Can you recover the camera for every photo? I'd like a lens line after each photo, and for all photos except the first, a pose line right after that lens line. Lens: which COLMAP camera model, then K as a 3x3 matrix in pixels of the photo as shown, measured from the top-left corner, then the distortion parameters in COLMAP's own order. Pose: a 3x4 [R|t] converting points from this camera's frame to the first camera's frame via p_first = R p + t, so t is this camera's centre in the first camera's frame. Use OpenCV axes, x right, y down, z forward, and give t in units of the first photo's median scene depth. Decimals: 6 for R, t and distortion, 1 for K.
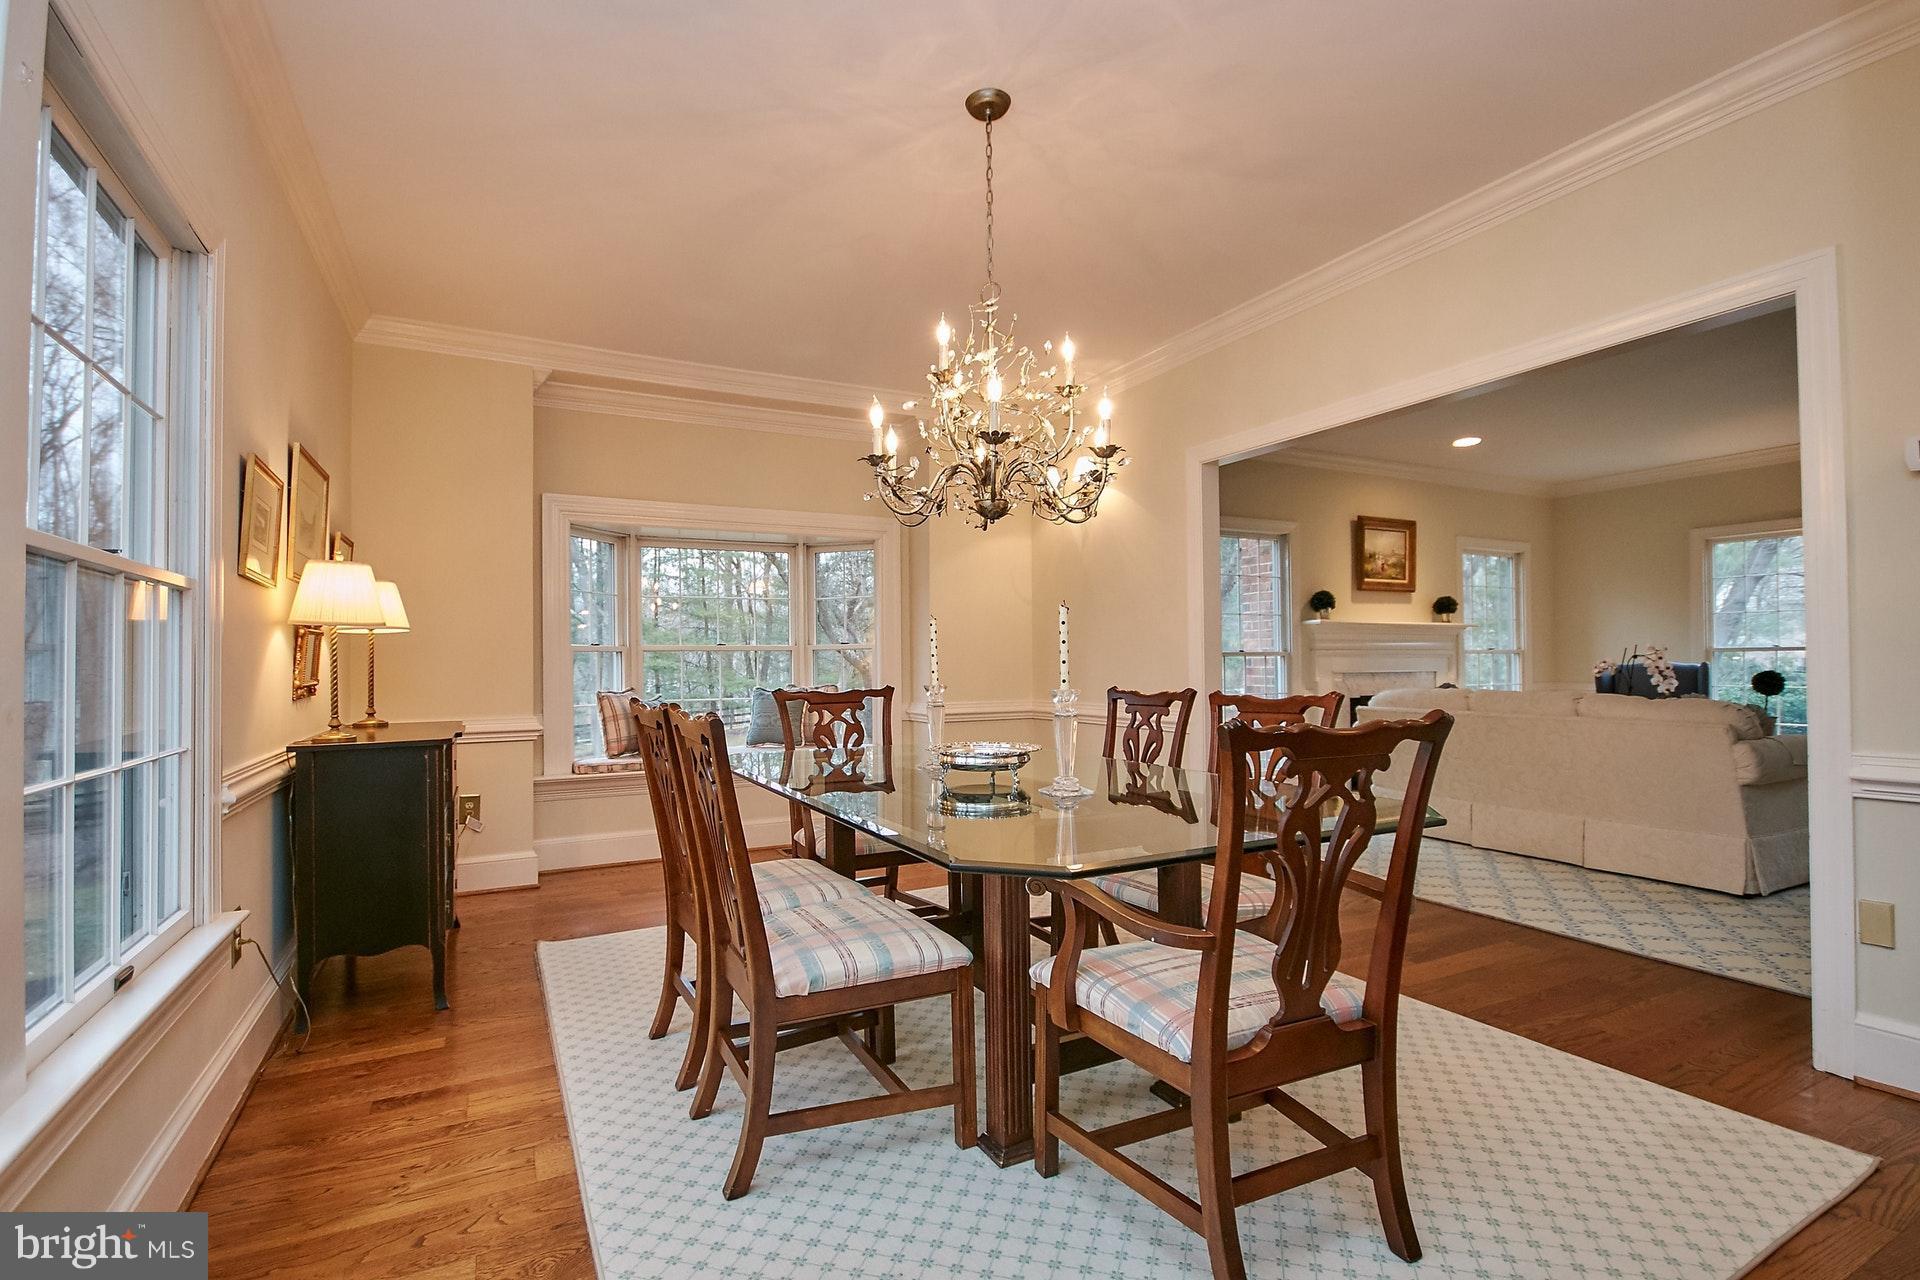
lens RADIAL K [[907.0, 0, 959.4], [0, 907.0, 655.2], [0, 0, 1]] dist [-0.003954, -0.002414]
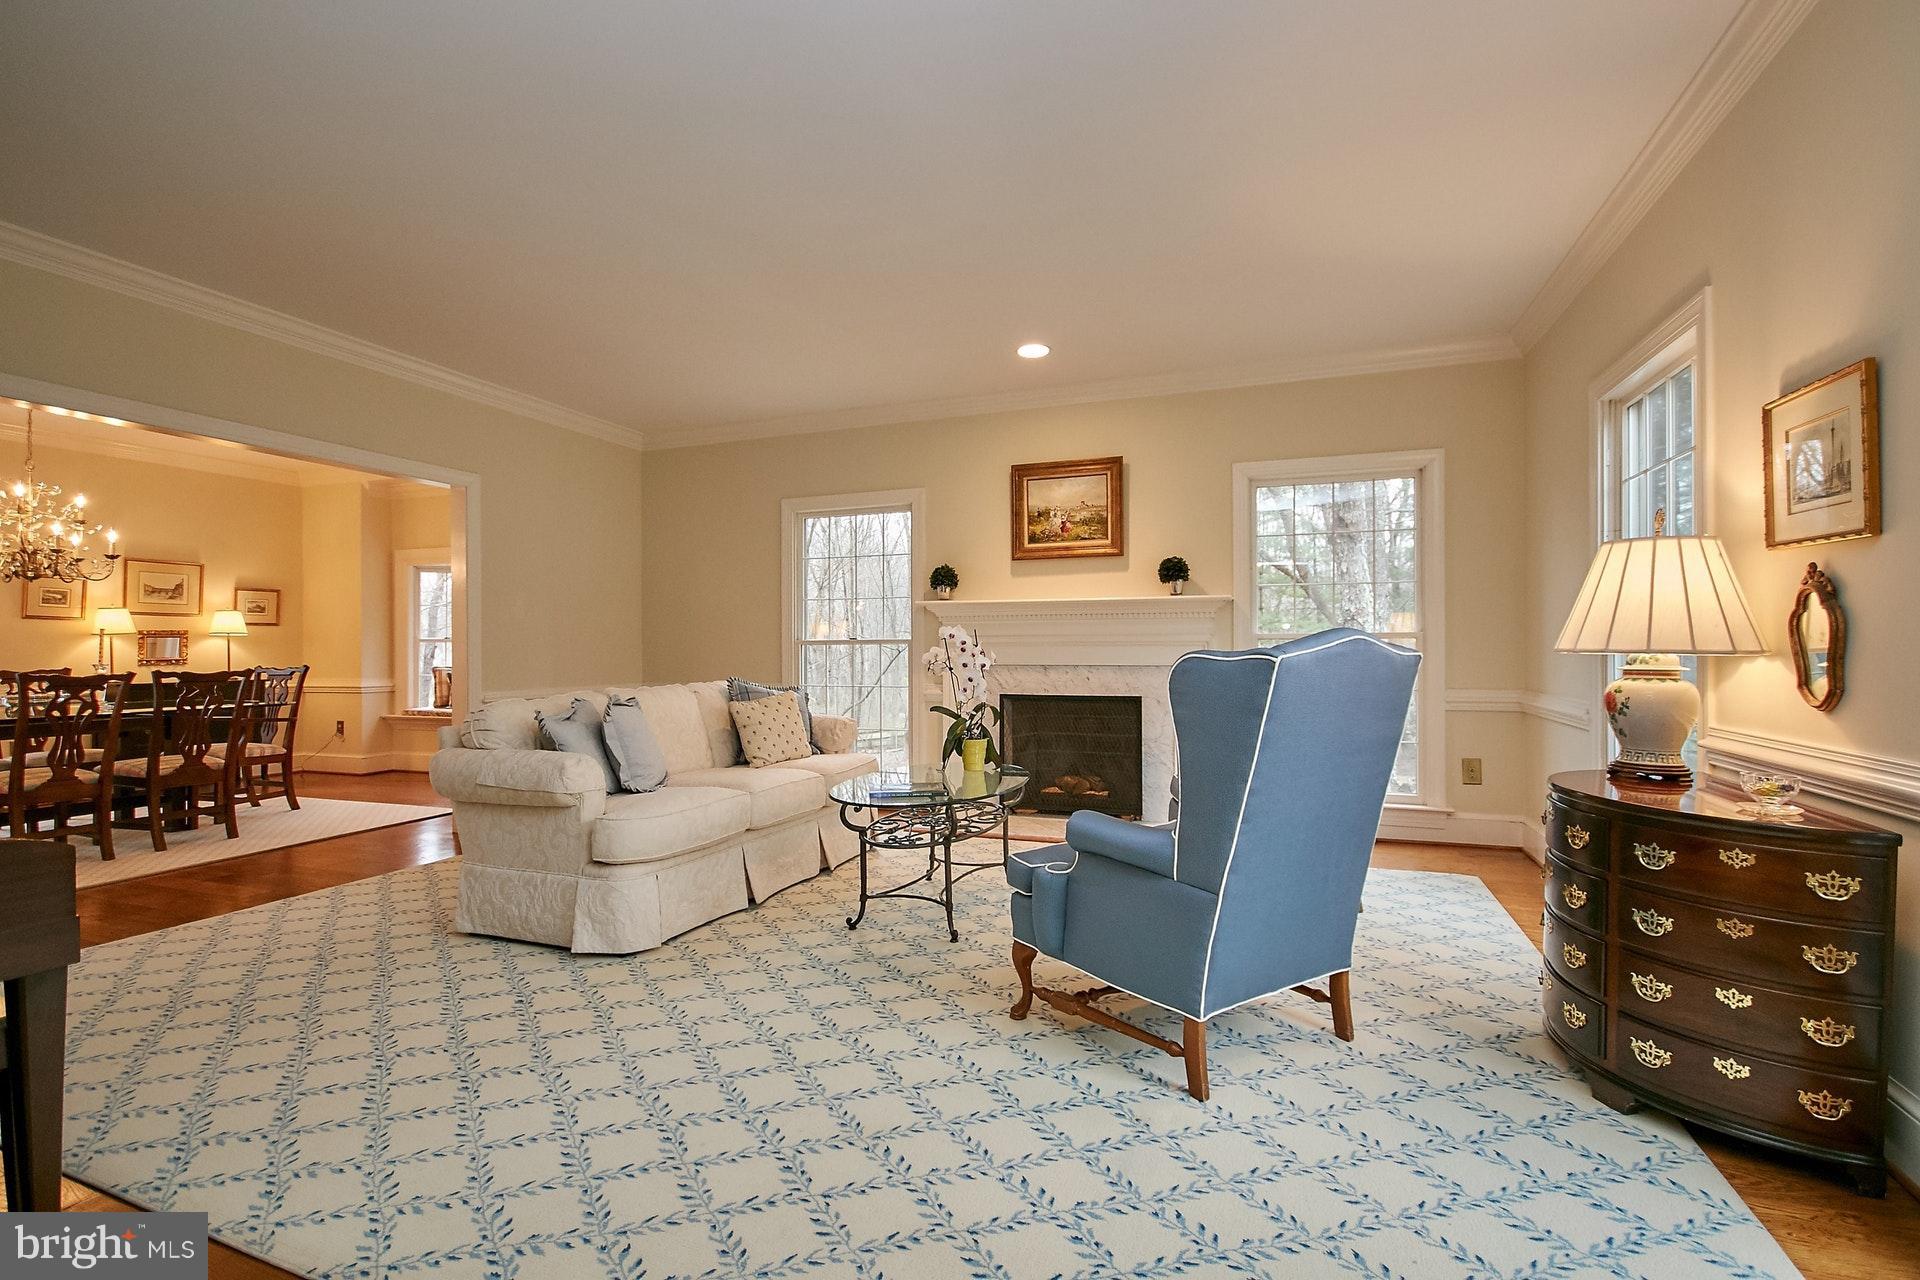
lens RADIAL K [[823.6, 0, 974.6], [0, 823.6, 627.8], [0, 0, 1]] dist [0.024528, 0.000220]
pose [[0.669381, -0.010600, -0.742844, 0.928004], [0.004878, 0.999939, -0.009873, -0.006306], [0.742903, 0.002986, 0.669392, 0.487018]]
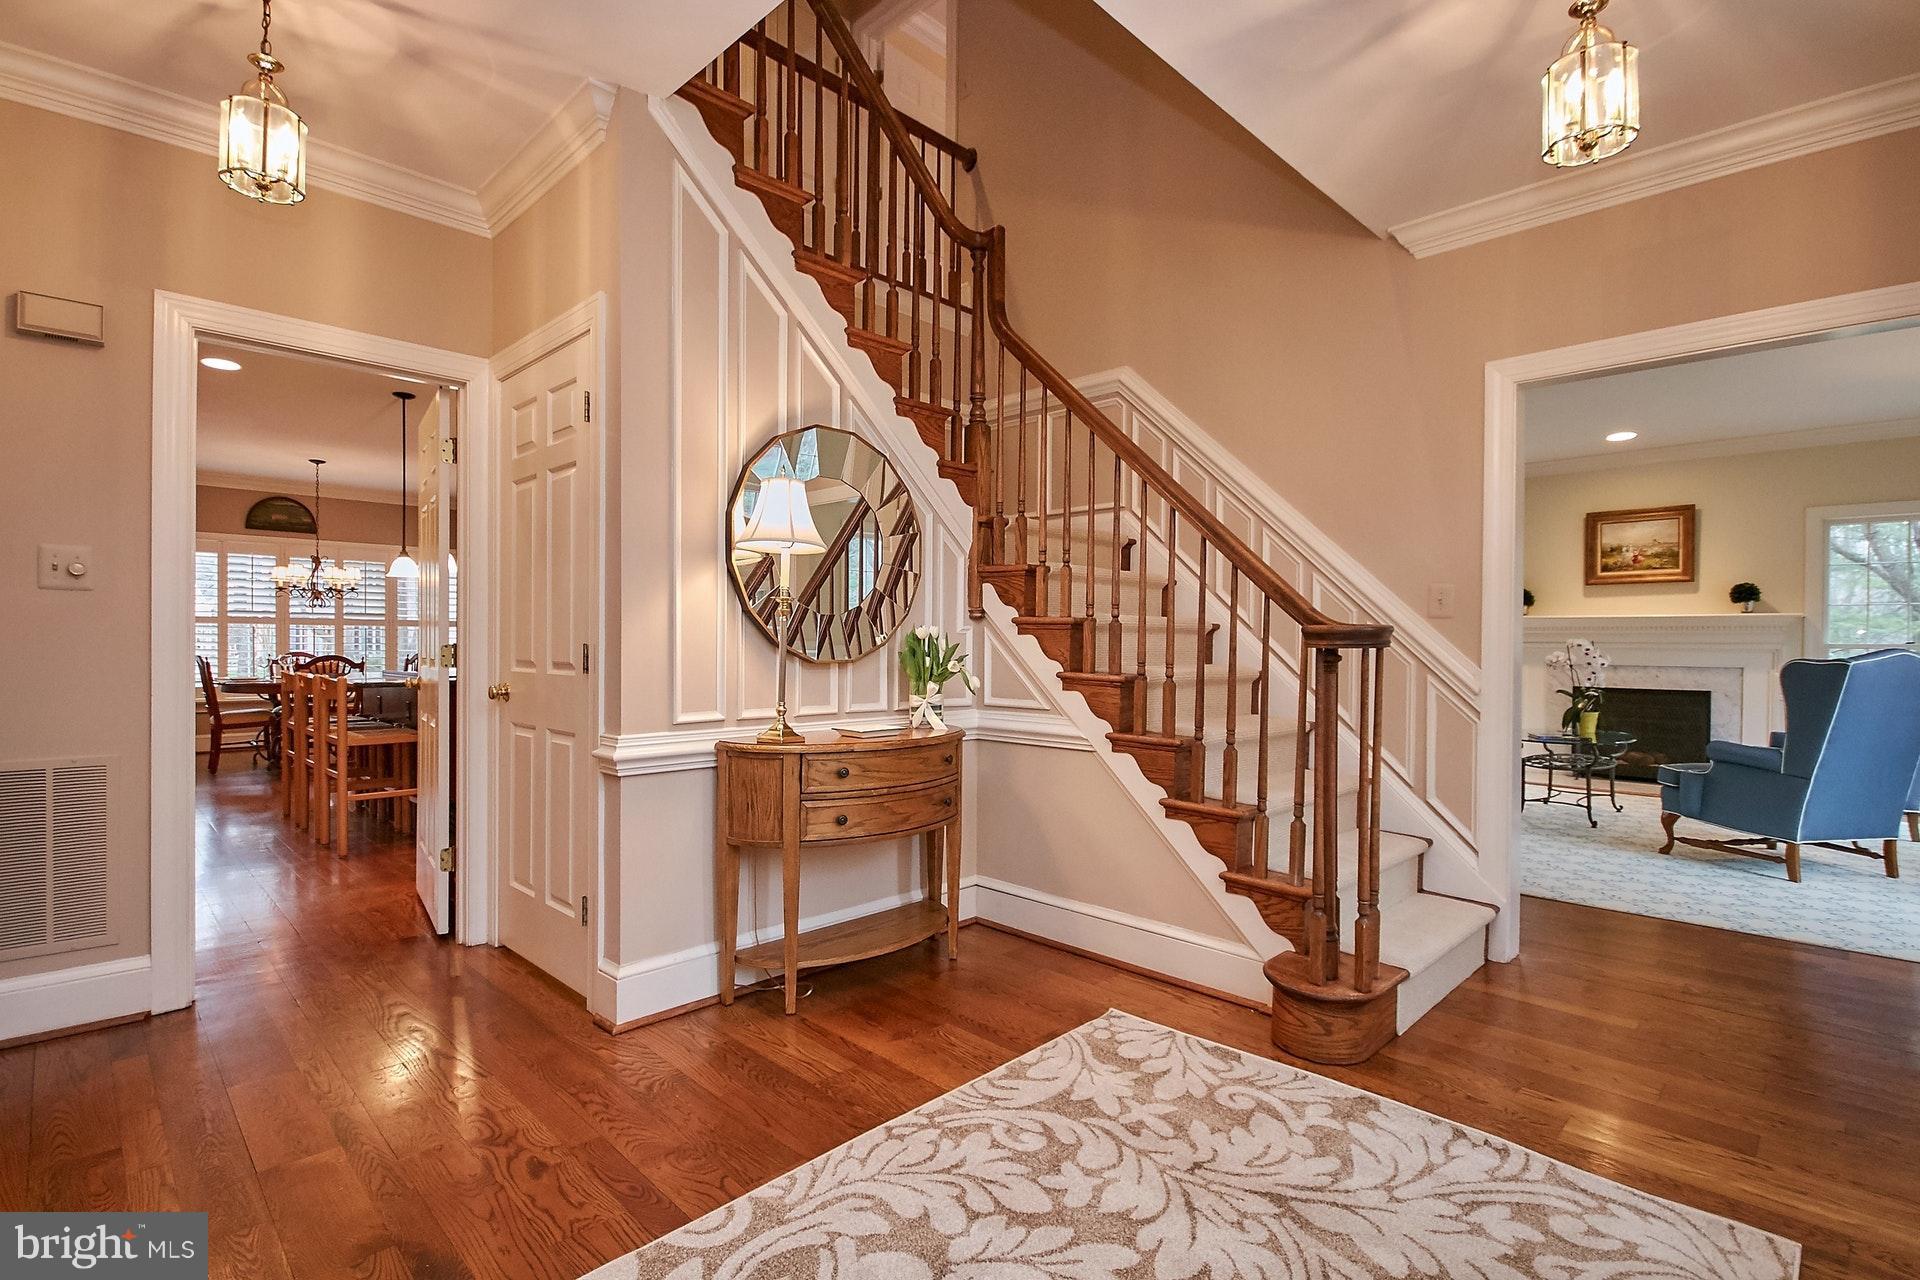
lens RADIAL K [[907.0, 0, 946.2], [0, 907.0, 649.0], [0, 0, 1]] dist [-0.003954, -0.002414]
pose [[0.297843, 0.014832, -0.954500, 1.178340], [0.002084, 0.999867, 0.016188, -0.017599], [0.954613, -0.006811, 0.297772, 0.001732]]
